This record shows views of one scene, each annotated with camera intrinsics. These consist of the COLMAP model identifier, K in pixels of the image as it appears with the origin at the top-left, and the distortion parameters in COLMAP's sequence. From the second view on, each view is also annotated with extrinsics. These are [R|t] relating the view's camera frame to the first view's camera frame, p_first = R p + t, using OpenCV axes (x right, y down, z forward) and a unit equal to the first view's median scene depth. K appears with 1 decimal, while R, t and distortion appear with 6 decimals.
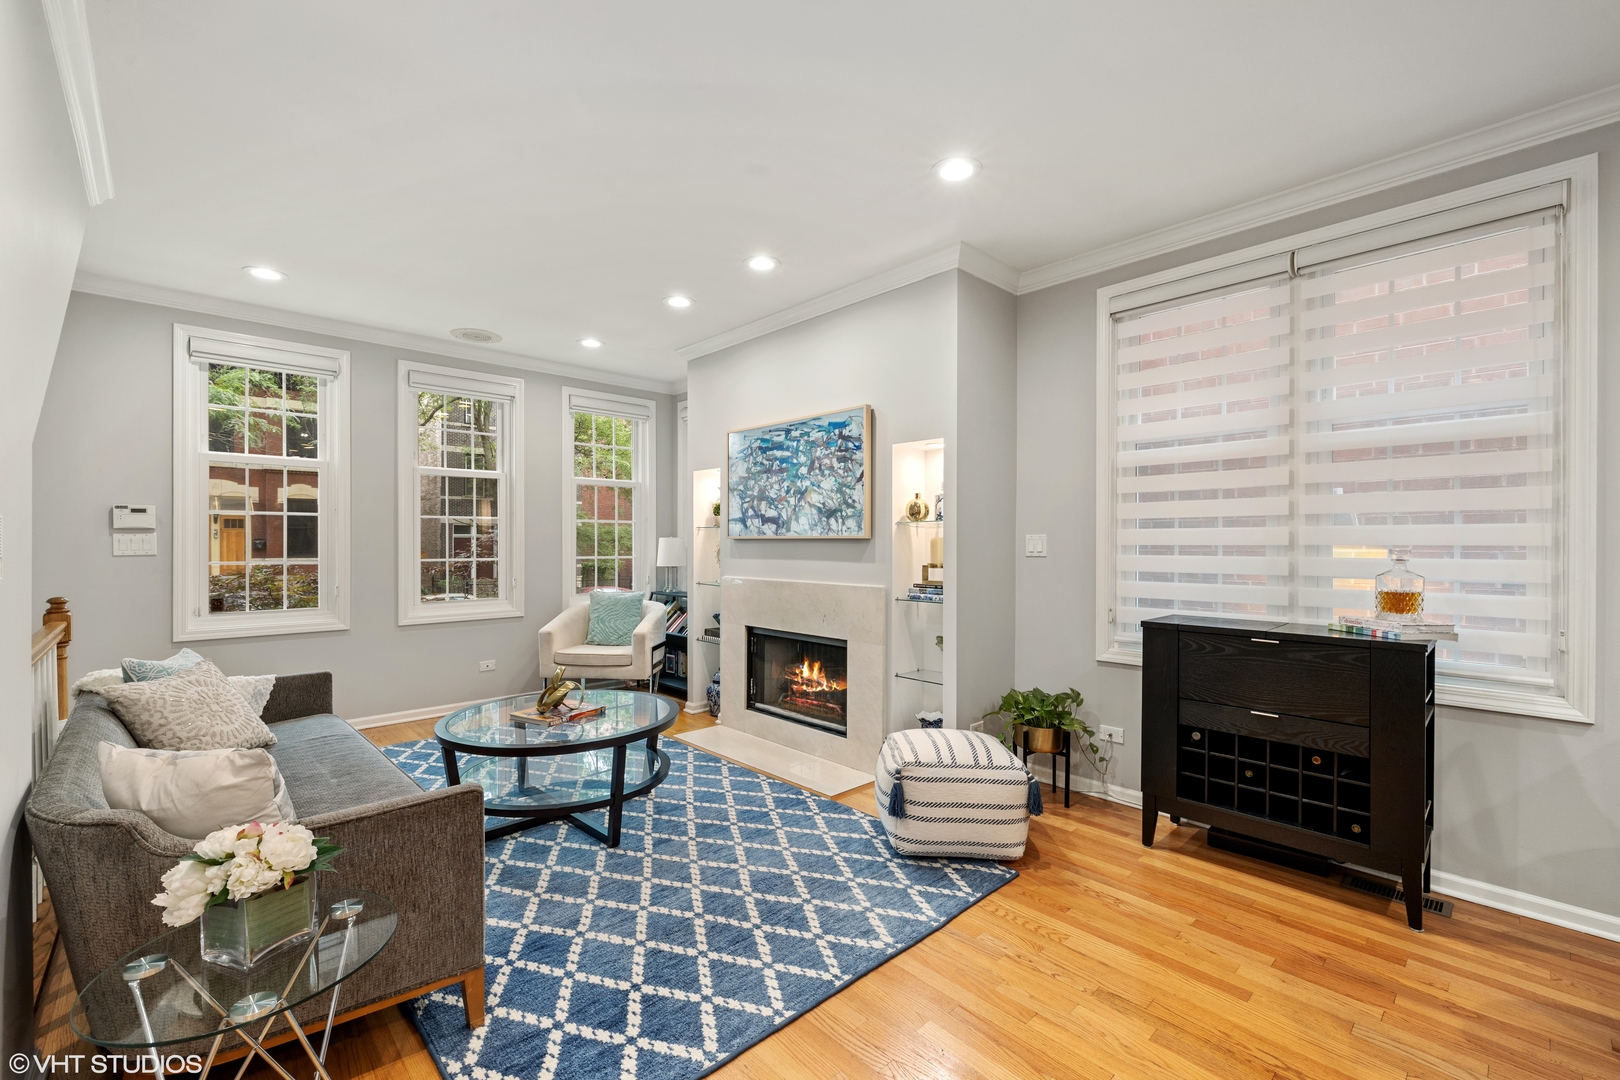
lens RADIAL K [[685.2, 0, 810.0], [0, 685.2, 540.0], [0, 0, 1]] dist [0.000472, 0.000059]
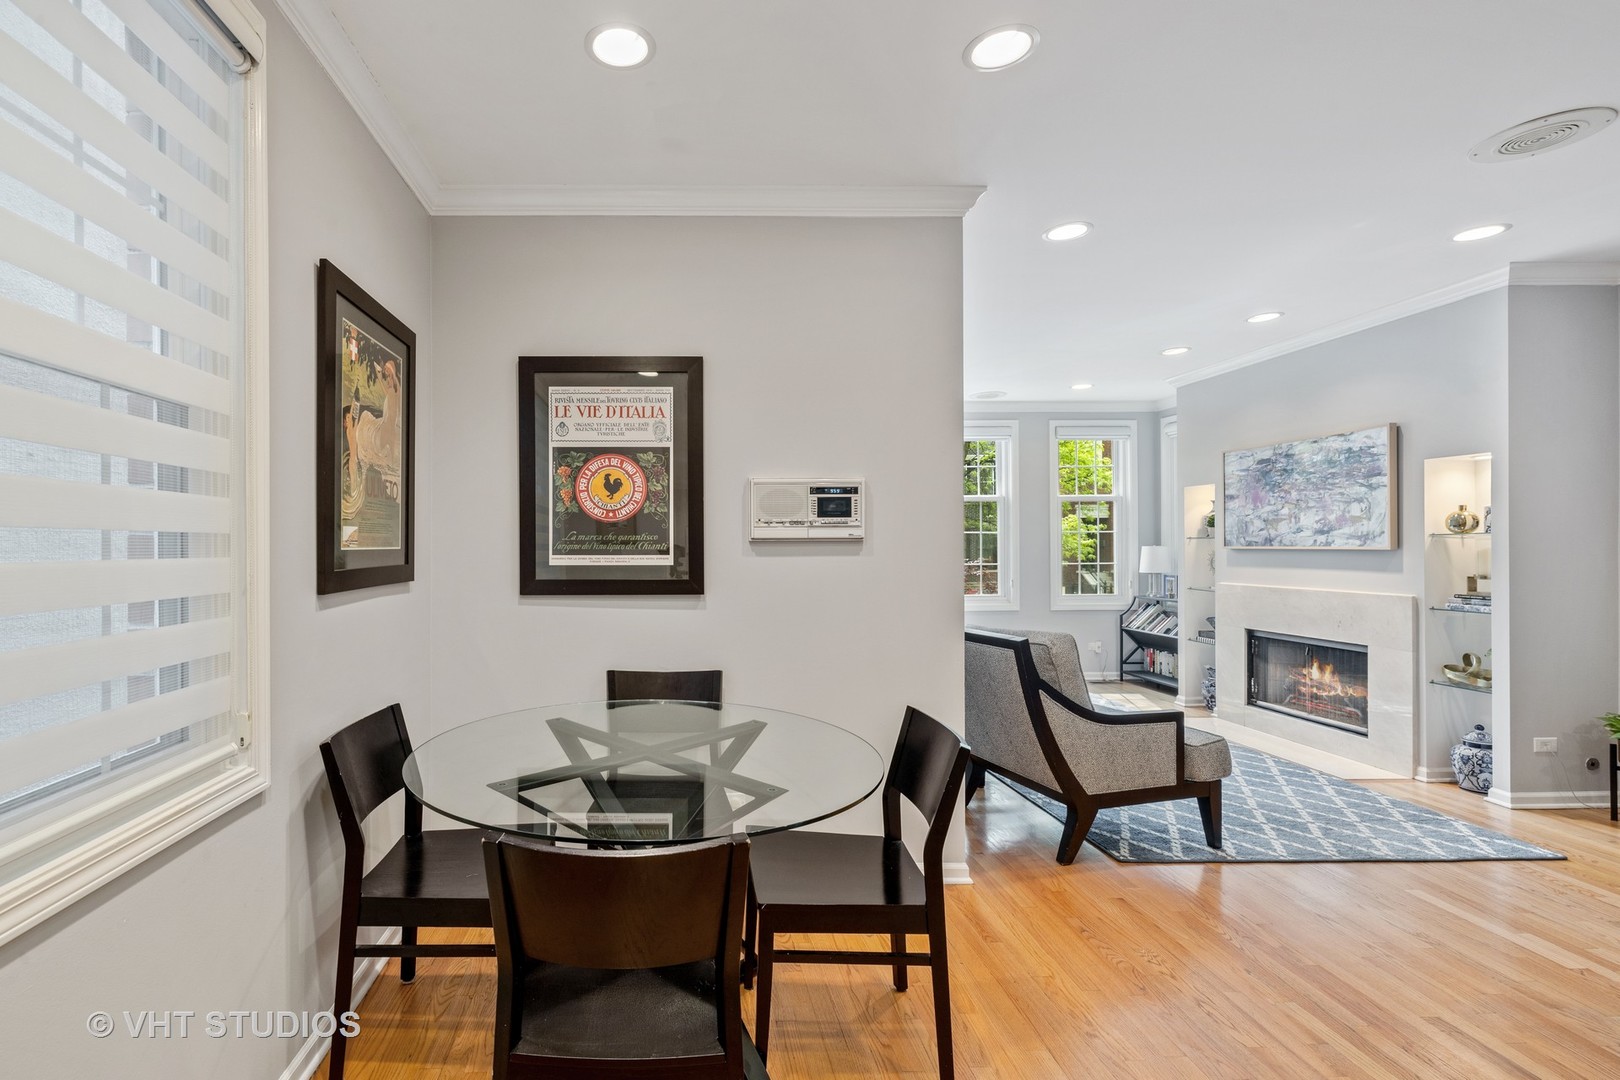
lens RADIAL K [[591.2, 0, 810.0], [0, 591.2, 540.0], [0, 0, 1]] dist [-0.000110, -0.000011]
pose [[0.751814, -0.004924, -0.659357, 0.009232], [-0.002764, 0.999940, -0.010620, -0.004650], [0.659369, 0.009807, 0.751755, -0.207735]]
